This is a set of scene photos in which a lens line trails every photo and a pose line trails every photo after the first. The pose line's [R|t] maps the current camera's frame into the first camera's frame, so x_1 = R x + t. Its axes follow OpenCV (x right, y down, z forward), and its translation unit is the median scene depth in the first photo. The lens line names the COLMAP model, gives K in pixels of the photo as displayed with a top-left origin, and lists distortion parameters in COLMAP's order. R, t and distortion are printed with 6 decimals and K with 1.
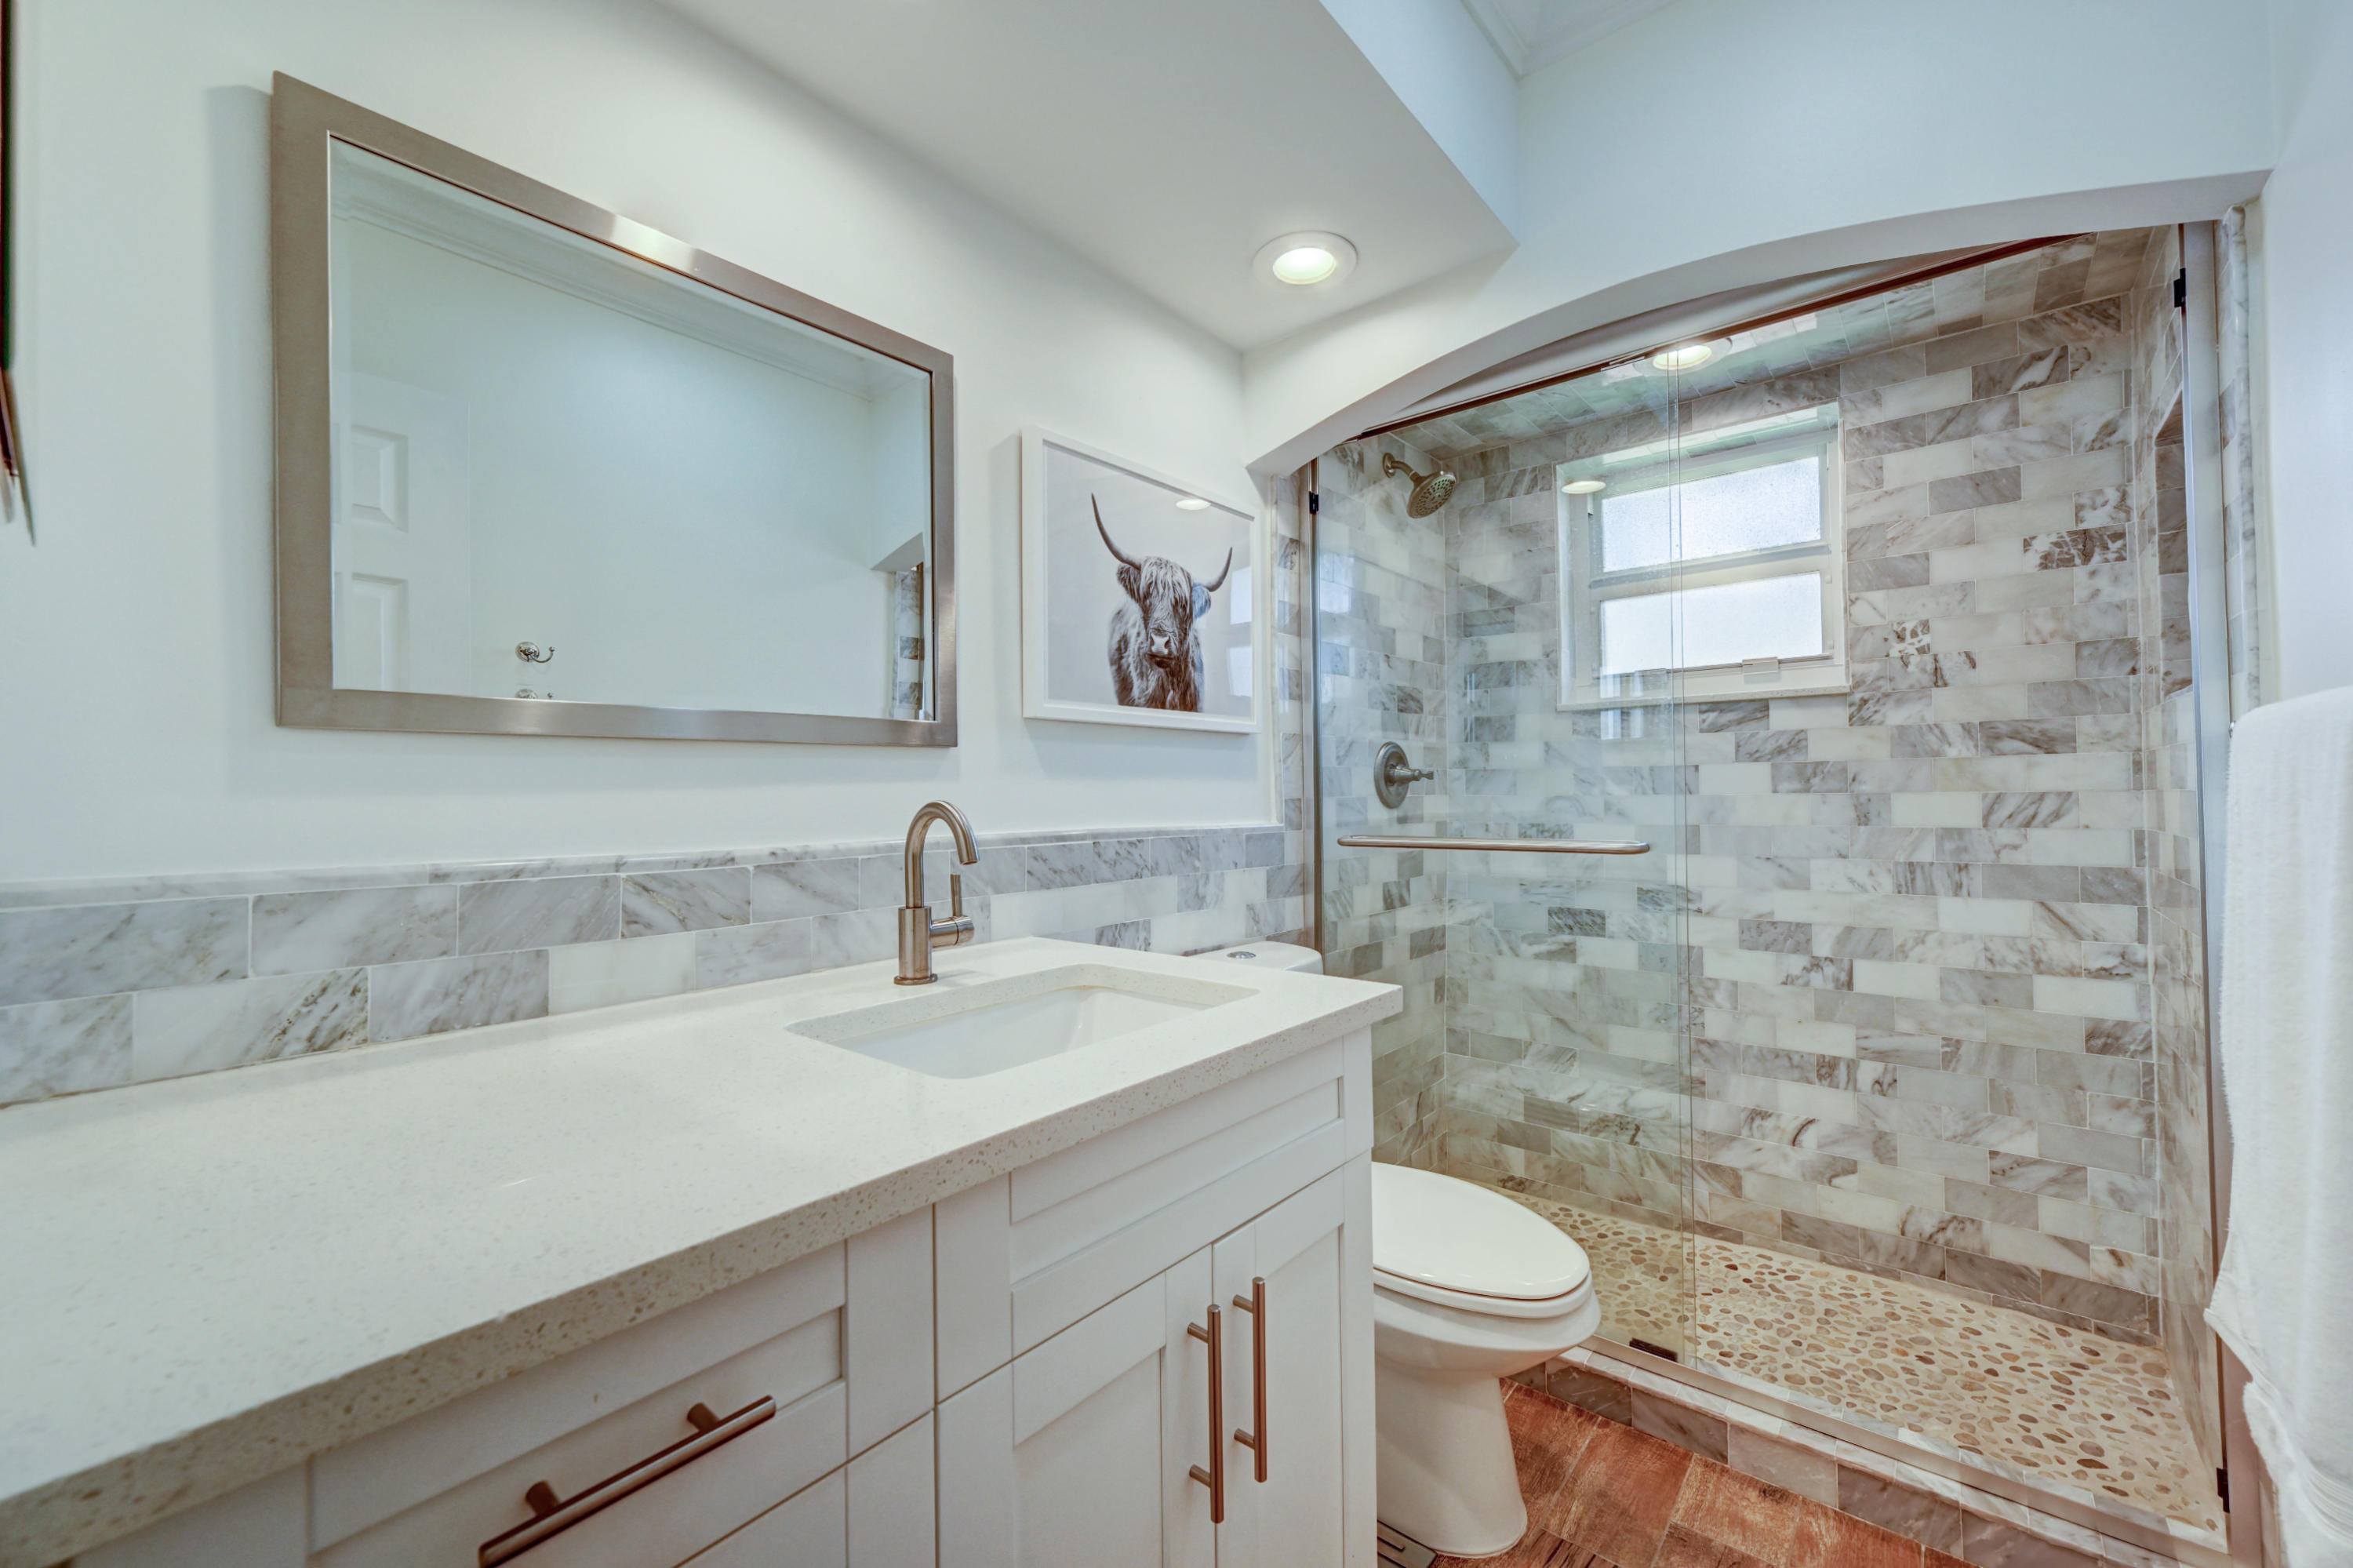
lens RADIAL K [[925.5, 0, 1179.9], [0, 925.5, 779.4], [0, 0, 1]] dist [0.002327, 0.000721]
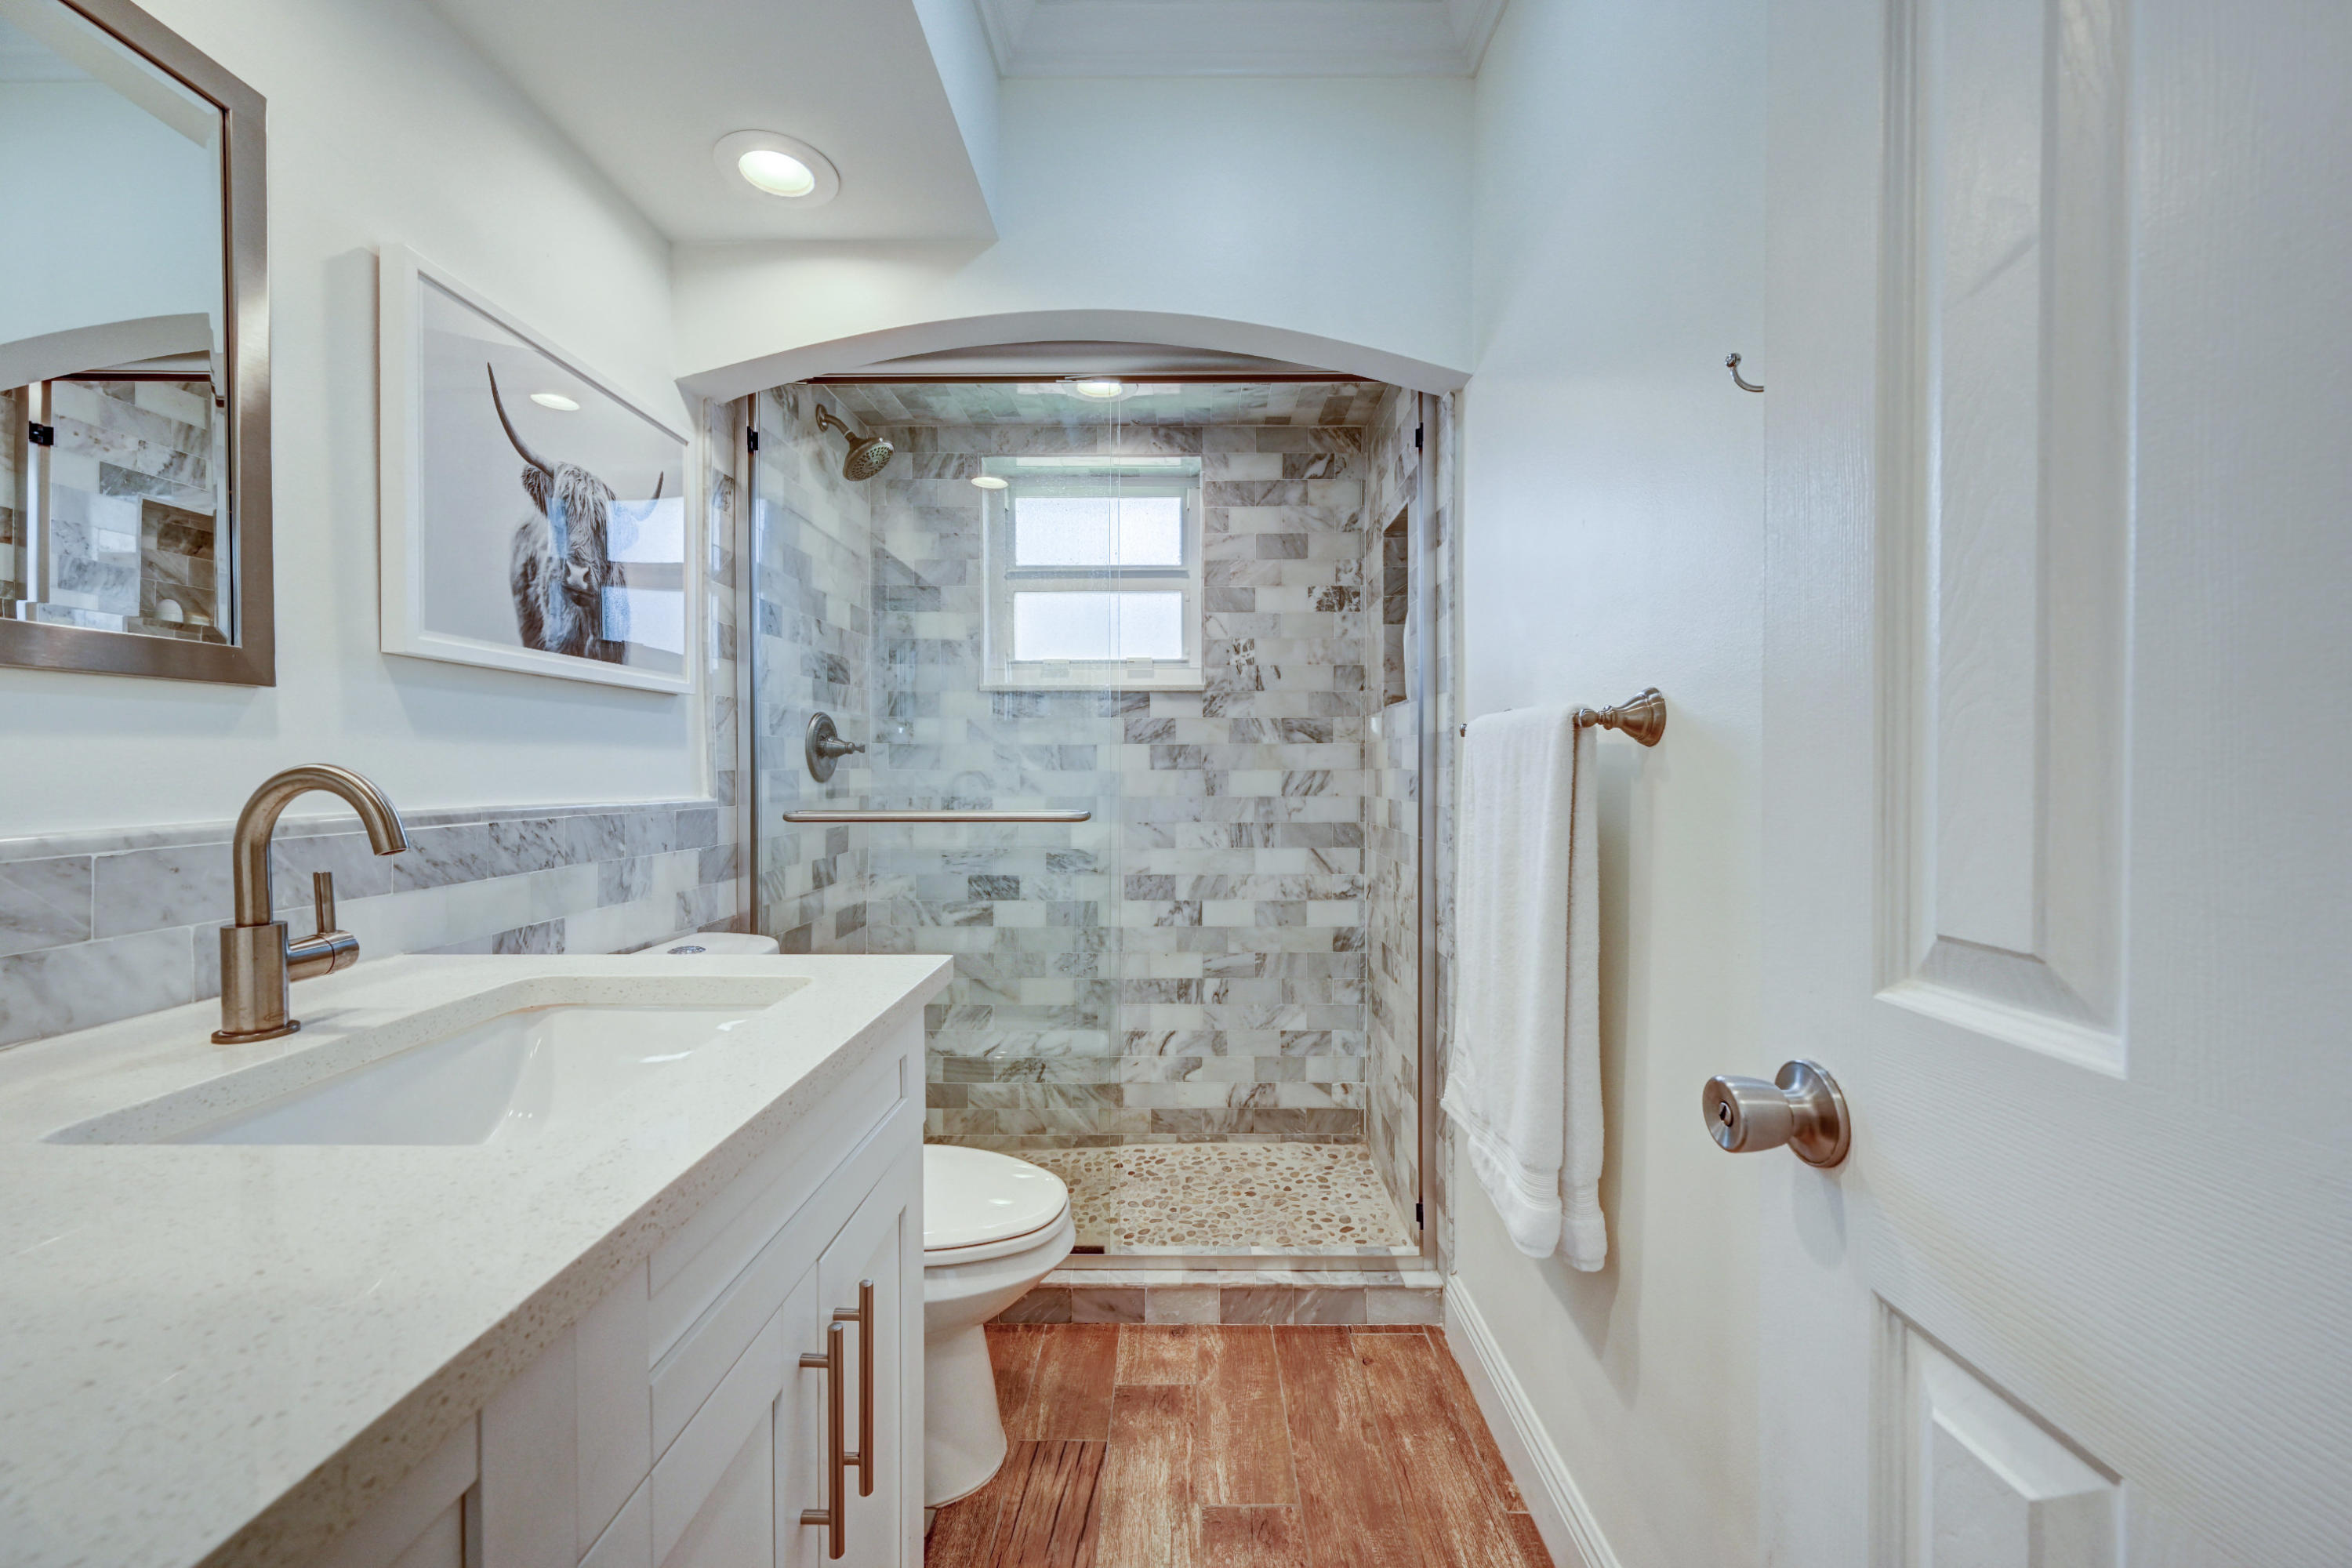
lens RADIAL K [[925.1, 0, 1179.4], [0, 925.1, 779.5], [0, 0, 1]] dist [0.002327, 0.000721]
pose [[0.778704, 0.002564, 0.627386, -0.107010], [-0.018030, 0.999670, 0.018293, 0.005775], [-0.627132, -0.025557, 0.778494, 0.039769]]
